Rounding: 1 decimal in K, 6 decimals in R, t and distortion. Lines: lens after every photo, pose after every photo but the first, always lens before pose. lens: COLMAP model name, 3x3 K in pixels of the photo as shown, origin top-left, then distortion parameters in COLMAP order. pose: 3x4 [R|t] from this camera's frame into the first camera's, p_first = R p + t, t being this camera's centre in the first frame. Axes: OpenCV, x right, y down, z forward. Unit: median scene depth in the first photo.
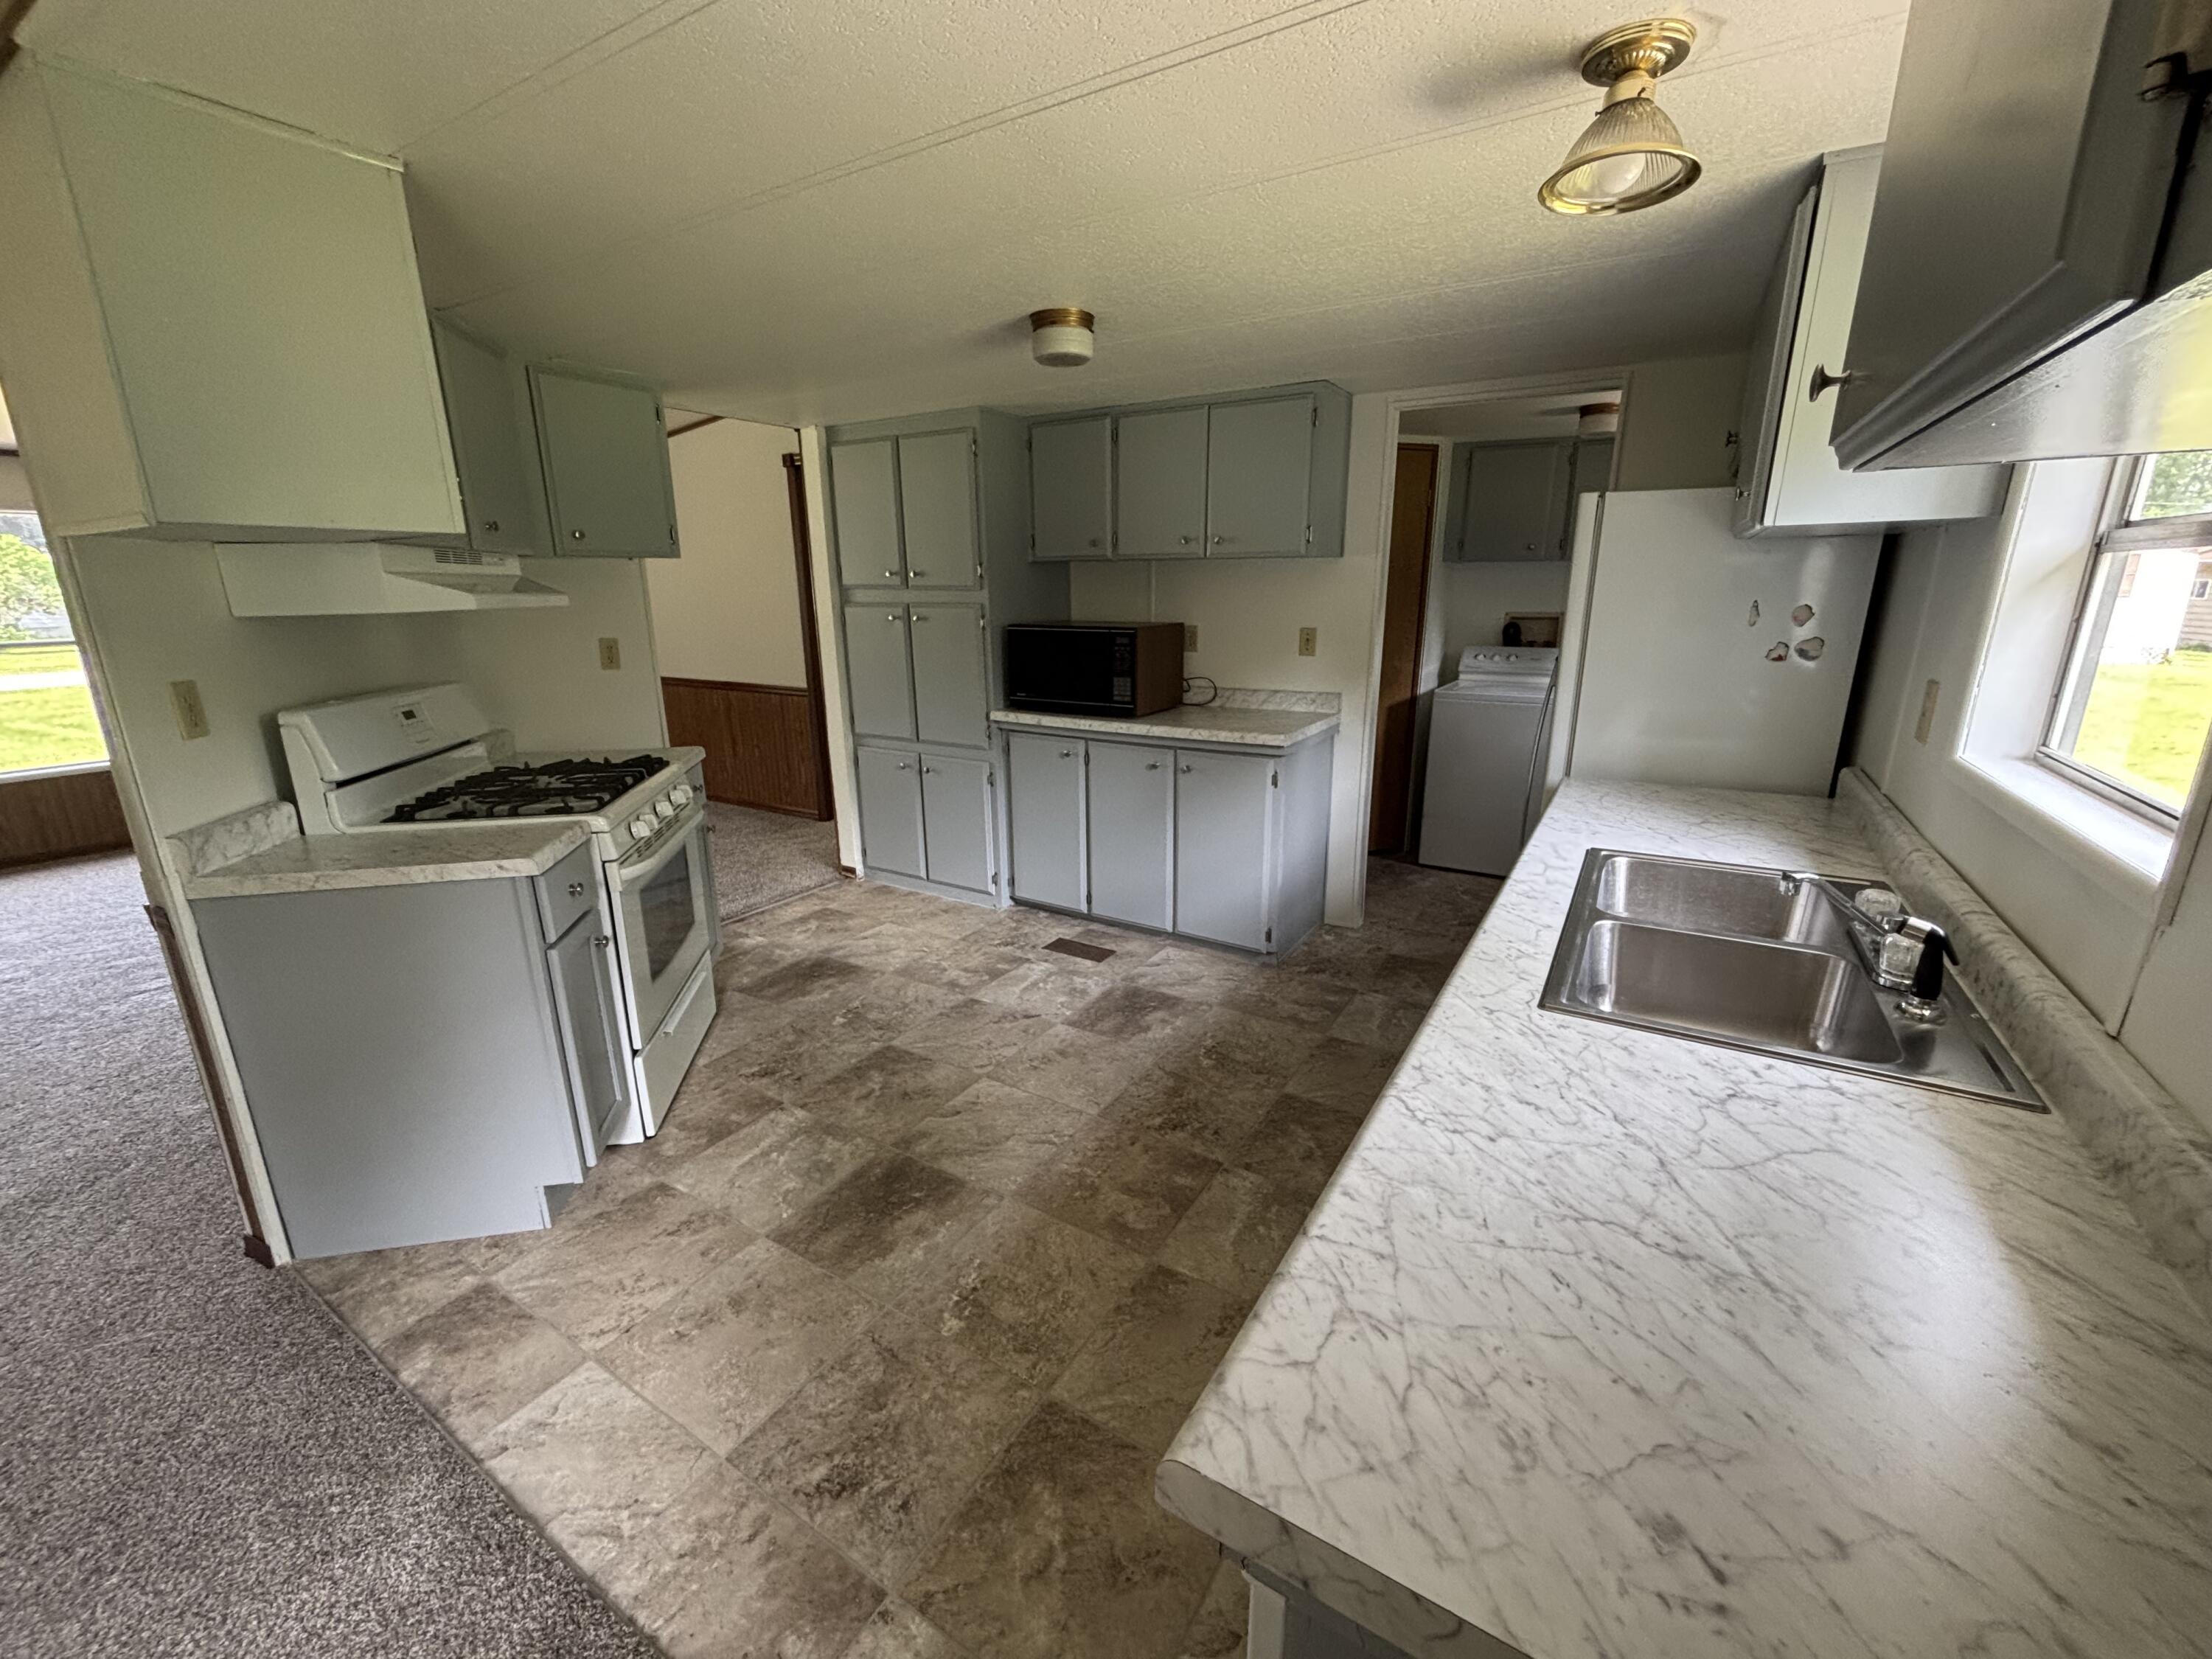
lens RADIAL K [[895.8, 0, 1106.0], [0, 895.8, 827.7], [0, 0, 1]] dist [-0.012239, -0.001013]
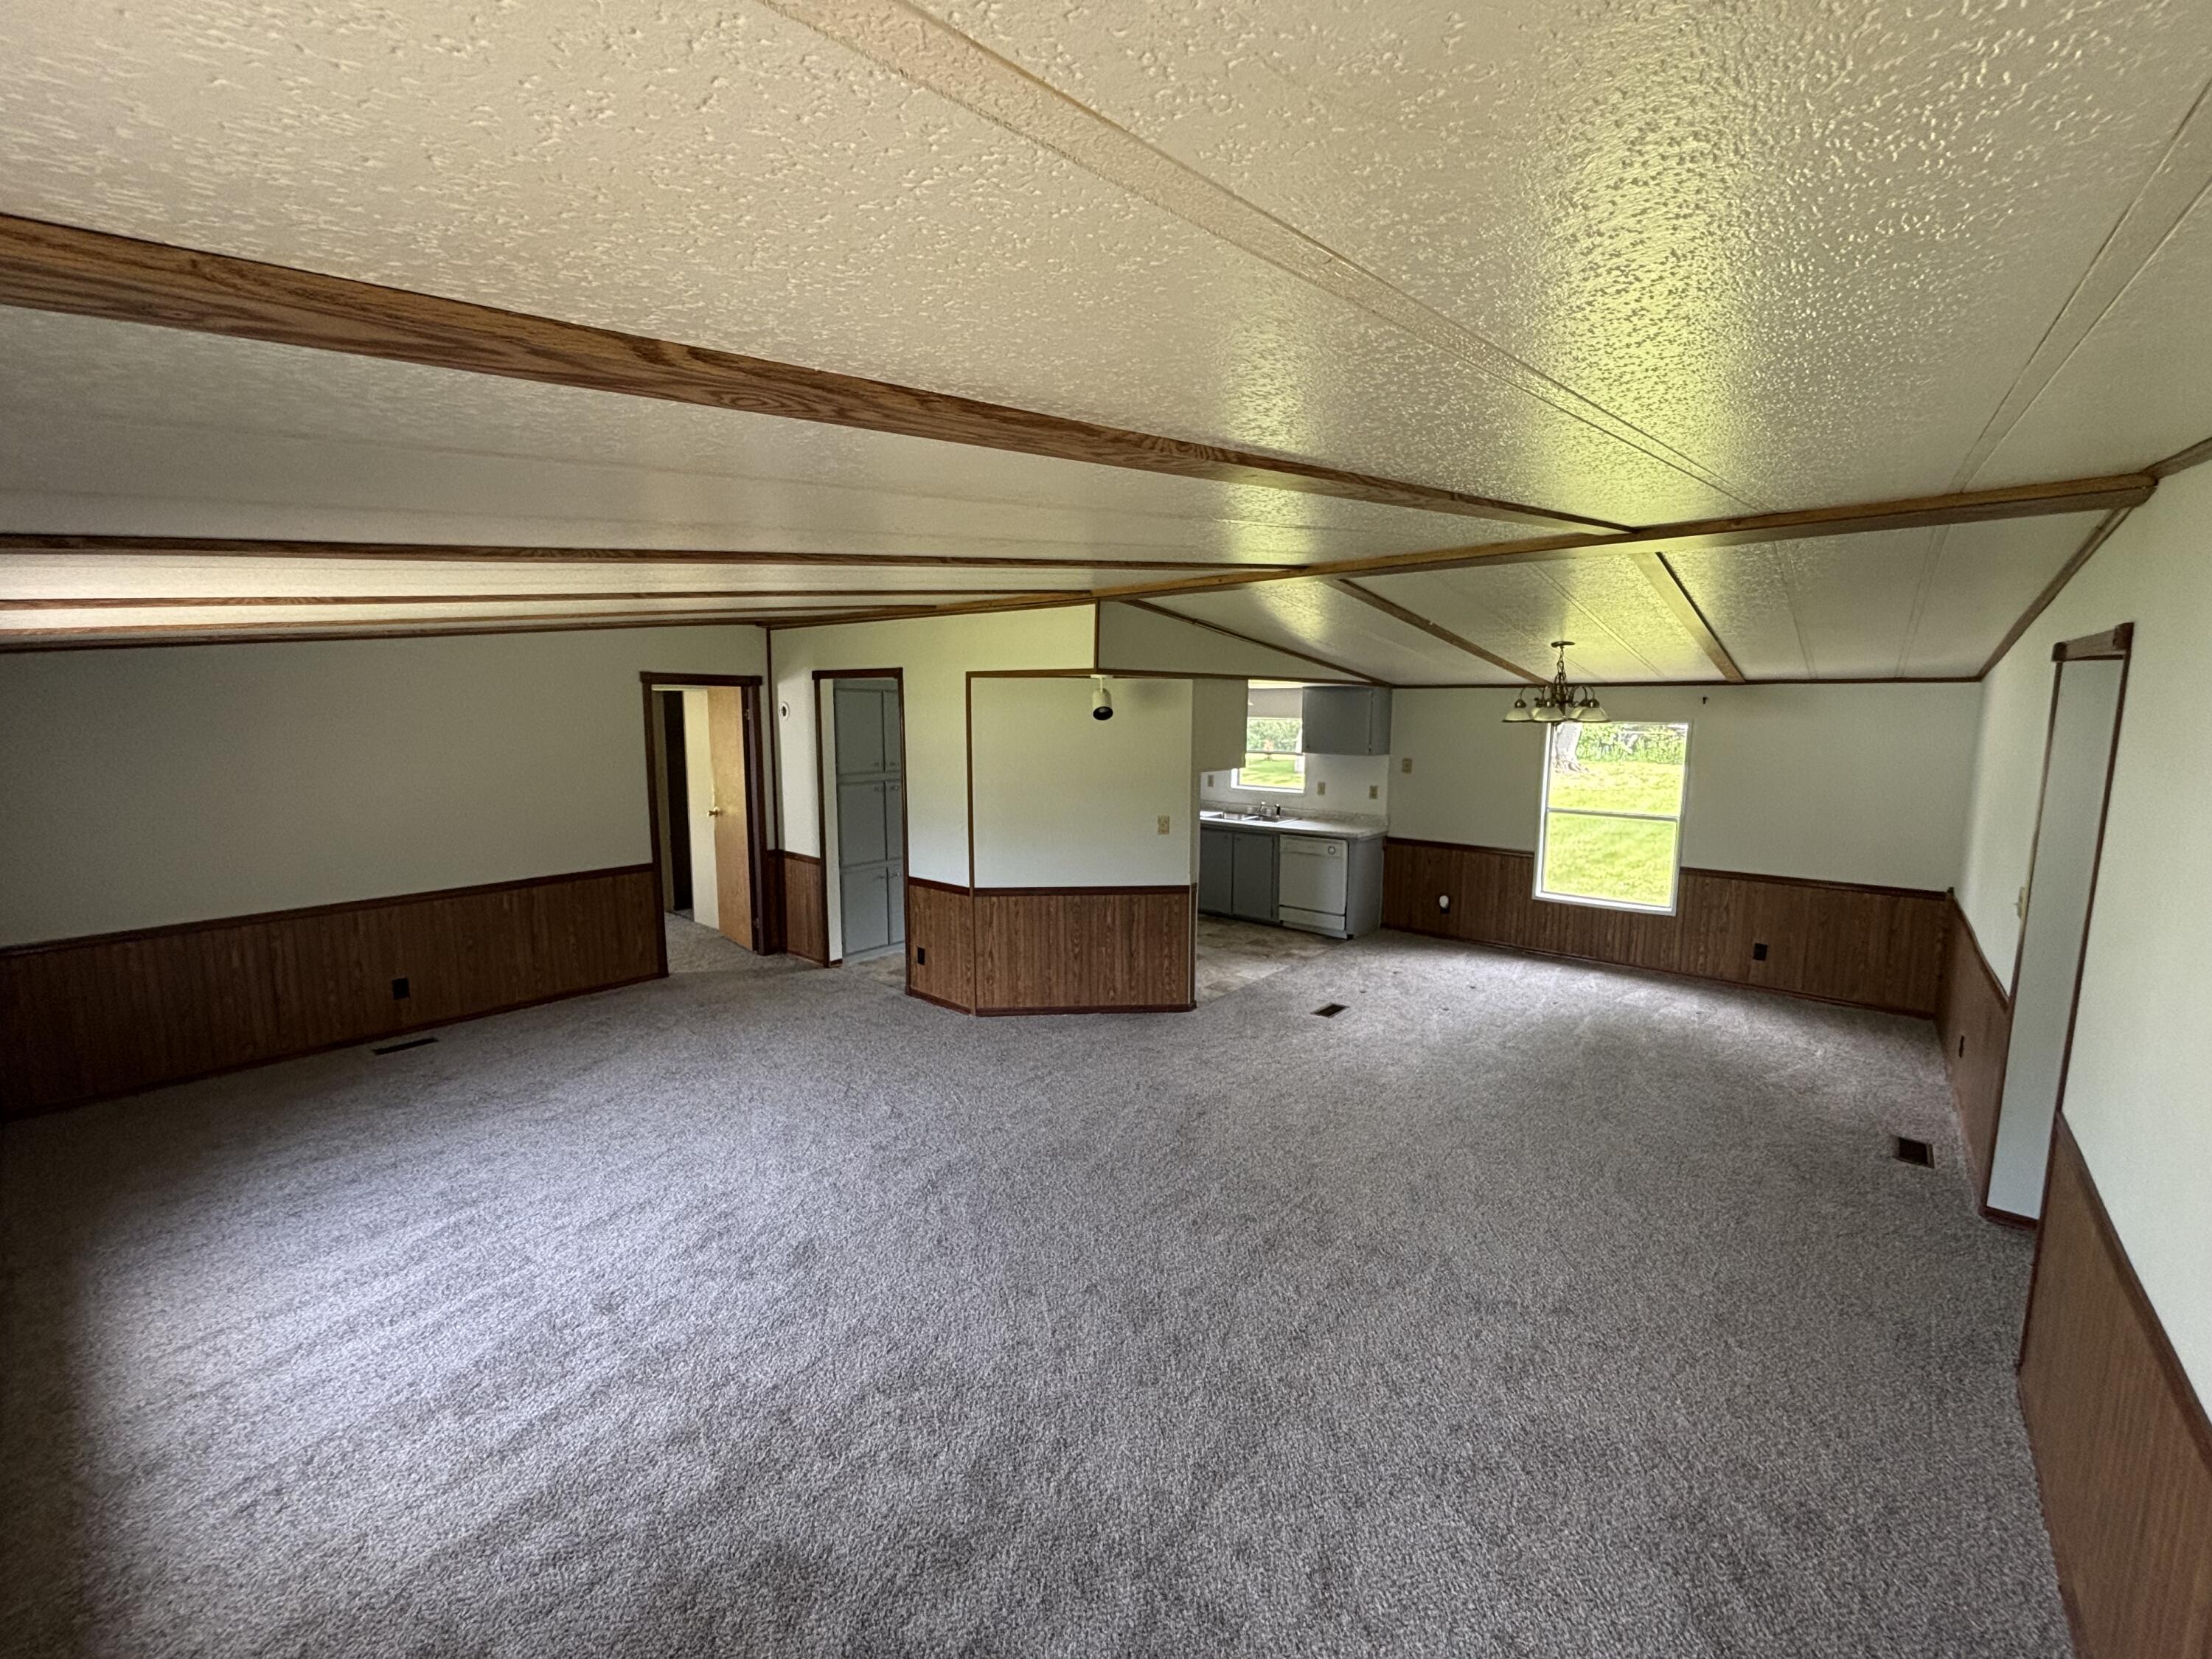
lens RADIAL K [[895.8, 0, 1097.1], [0, 895.8, 831.2], [0, 0, 1]] dist [-0.012239, -0.001013]
pose [[0.142579, -0.119668, 0.982523, -1.994837], [0.261972, 0.961826, 0.079131, -0.197649], [-0.954485, 0.246111, 0.168485, 0.361452]]
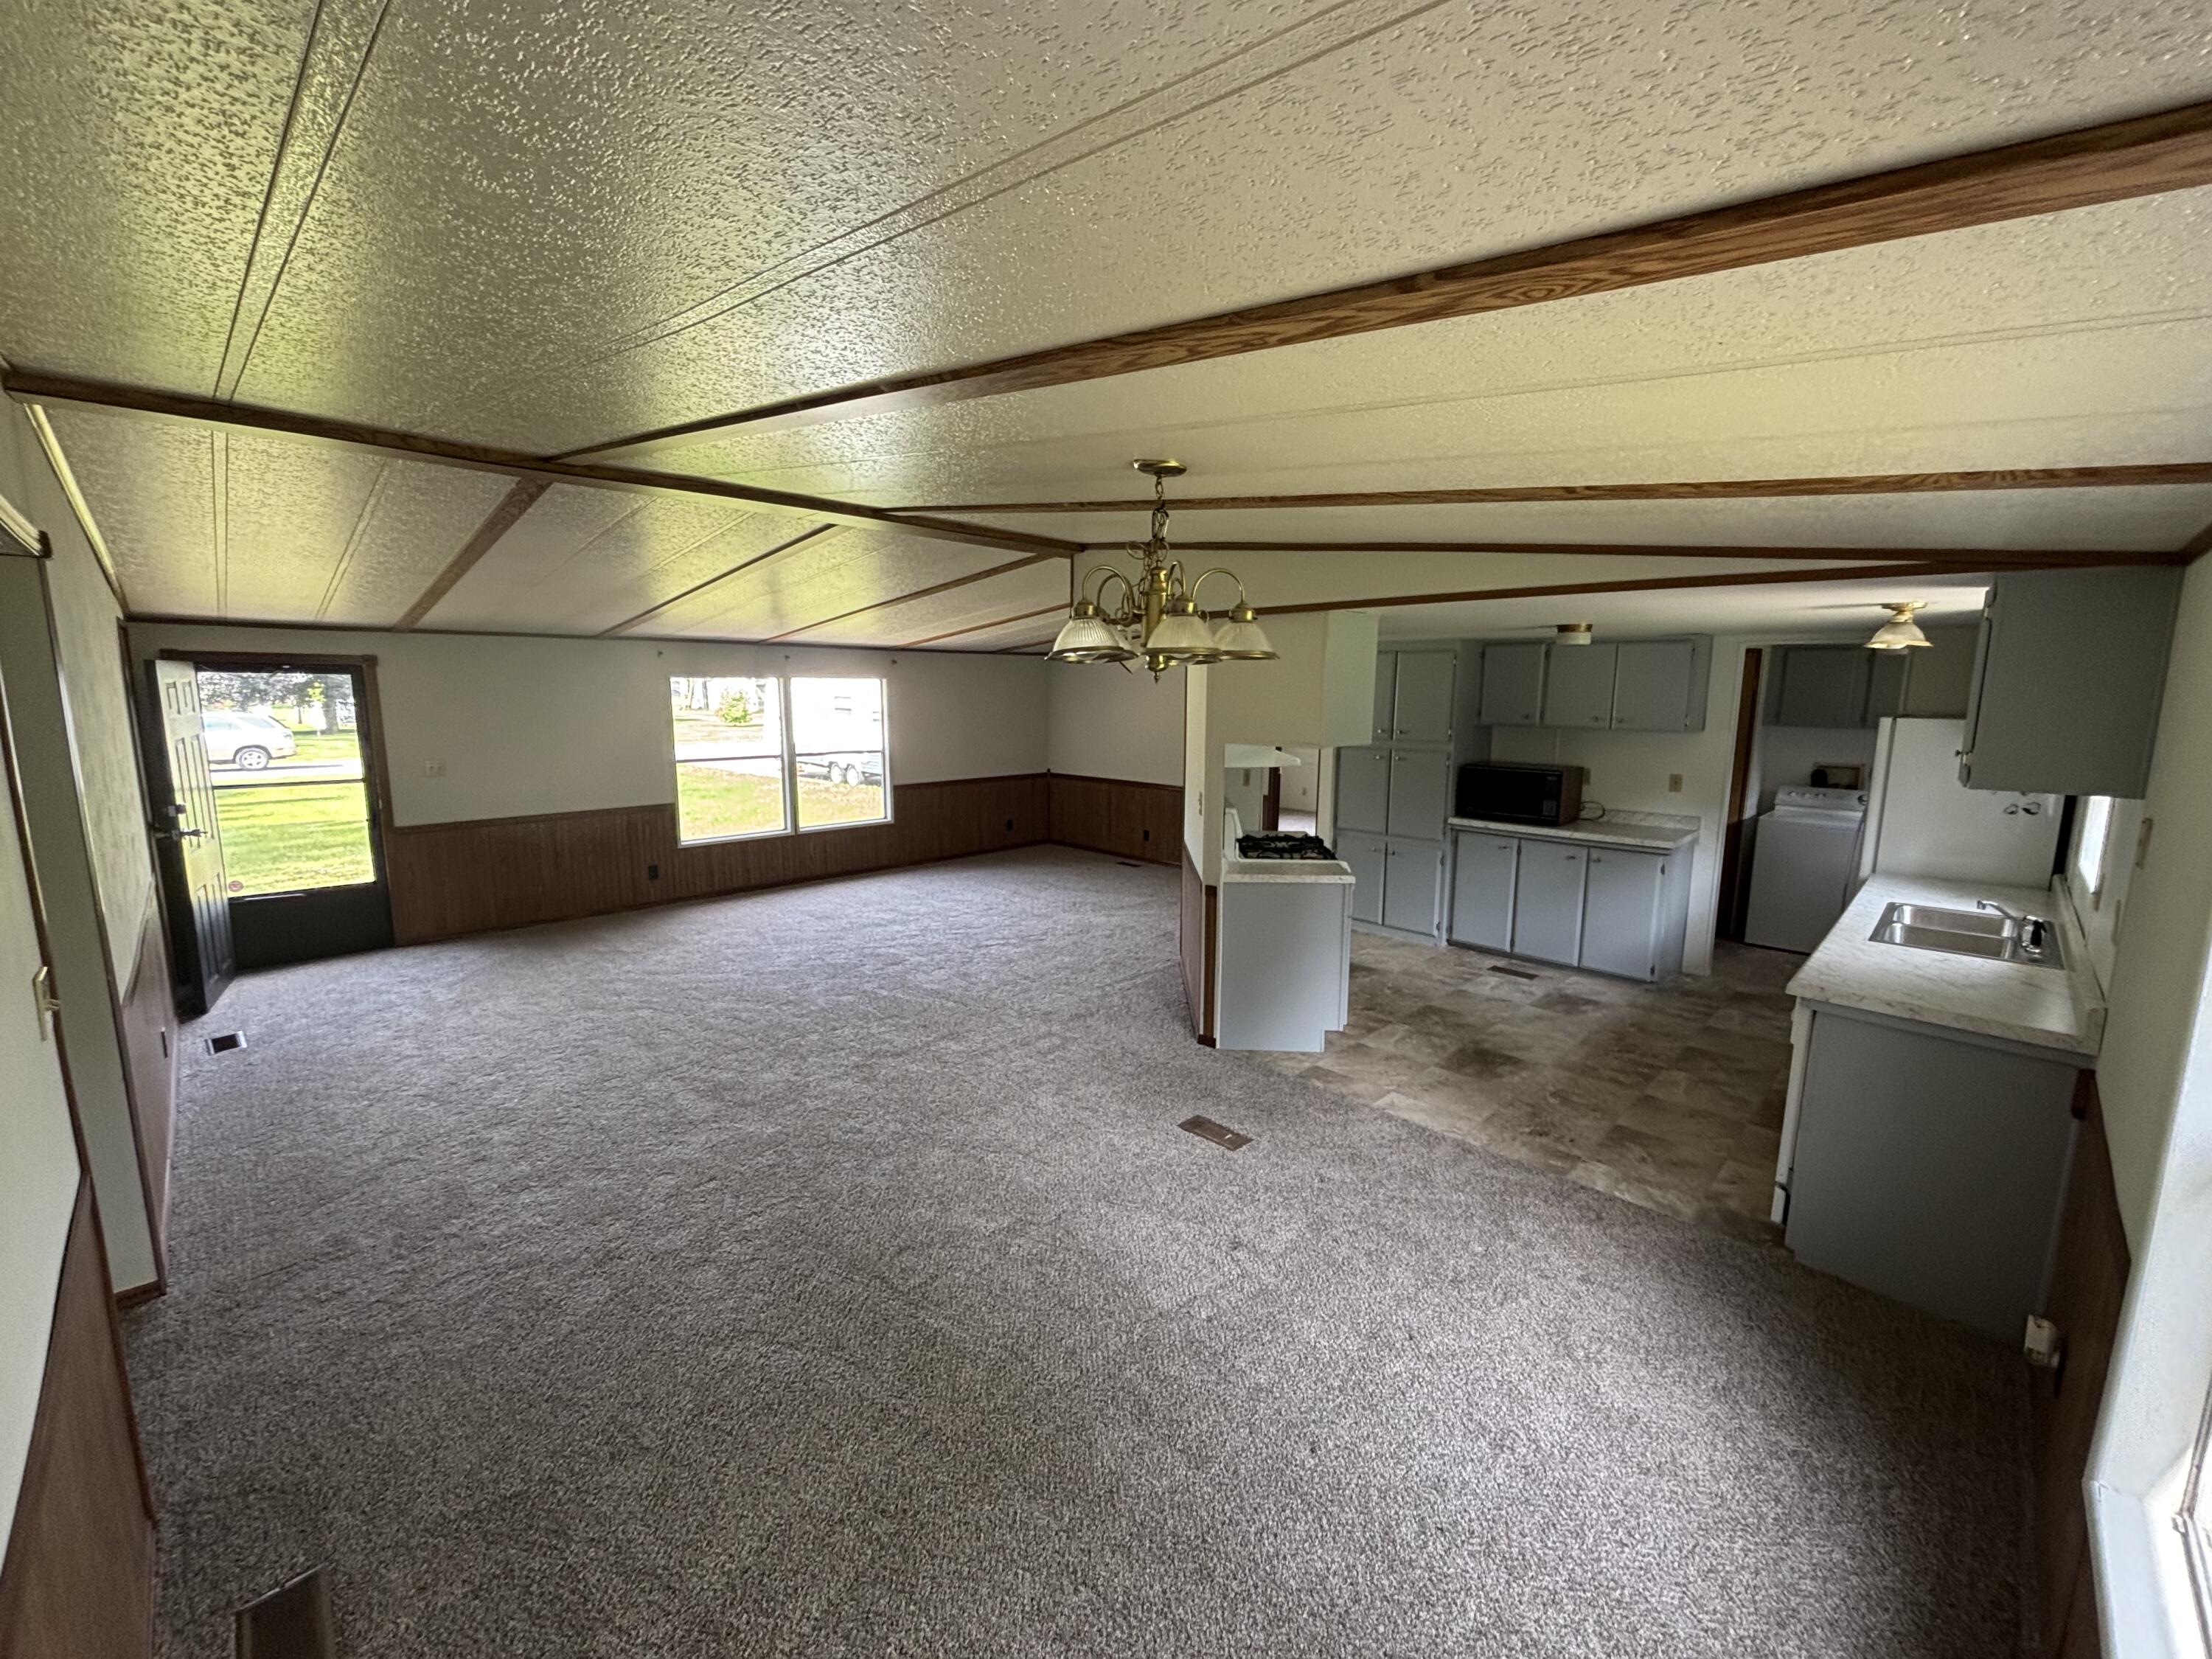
lens RADIAL K [[895.8, 0, 1108.9], [0, 895.8, 817.8], [0, 0, 1]] dist [-0.012239, -0.001013]
pose [[0.972852, 0.048879, -0.226205, -0.376829], [-0.076340, 0.990510, -0.114286, 0.101947], [0.218473, 0.128452, 0.967352, -0.695841]]
